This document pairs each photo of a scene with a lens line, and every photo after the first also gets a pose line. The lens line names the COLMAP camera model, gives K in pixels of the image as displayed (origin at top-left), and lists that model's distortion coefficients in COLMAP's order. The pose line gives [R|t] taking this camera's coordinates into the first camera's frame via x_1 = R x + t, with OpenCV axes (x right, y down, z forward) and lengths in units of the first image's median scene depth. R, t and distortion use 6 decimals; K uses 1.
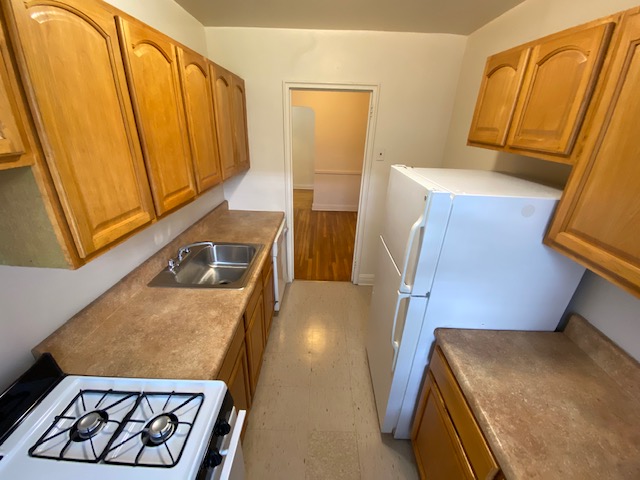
lens RADIAL K [[258.6, 0, 319.0], [0, 258.6, 242.3], [0, 0, 1]] dist [0.014409, -0.017809]
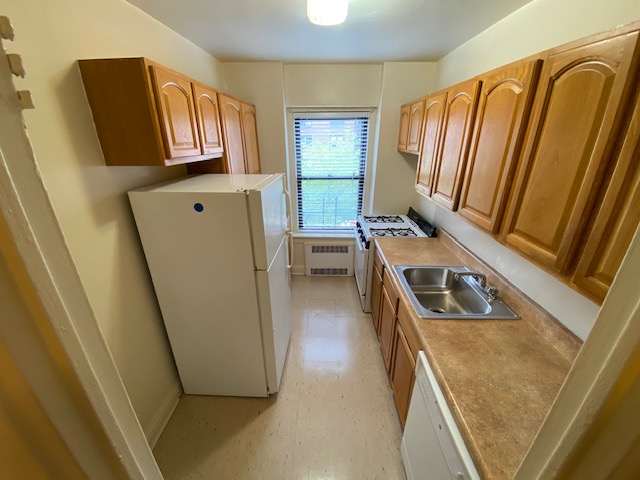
lens RADIAL K [[255.6, 0, 318.2], [0, 255.6, 242.1], [0, 0, 1]] dist [0.042642, -0.036259]
pose [[-0.999541, -0.030256, 0.001575, 0.100267], [-0.019532, 0.683250, 0.729924, -0.908071], [-0.023161, 0.729558, -0.683527, 1.914394]]
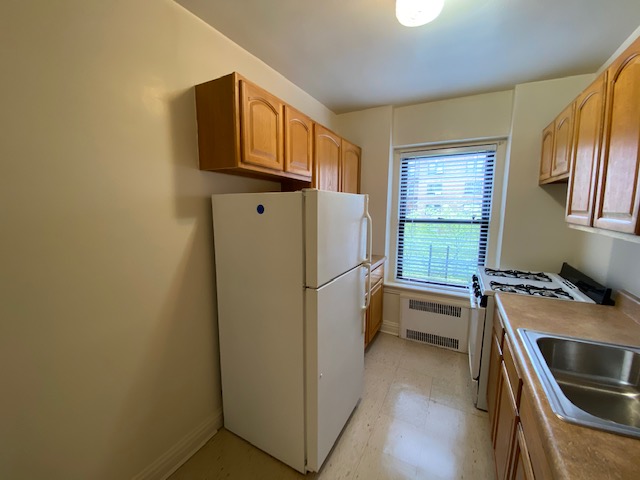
lens RADIAL K [[258.6, 0, 319.0], [0, 258.6, 242.3], [0, 0, 1]] dist [0.014409, -0.017809]
pose [[-0.887792, -0.094498, 0.450439, -0.076021], [0.165647, 0.847503, 0.504281, -0.611075], [-0.429402, 0.522311, -0.736753, 1.829266]]
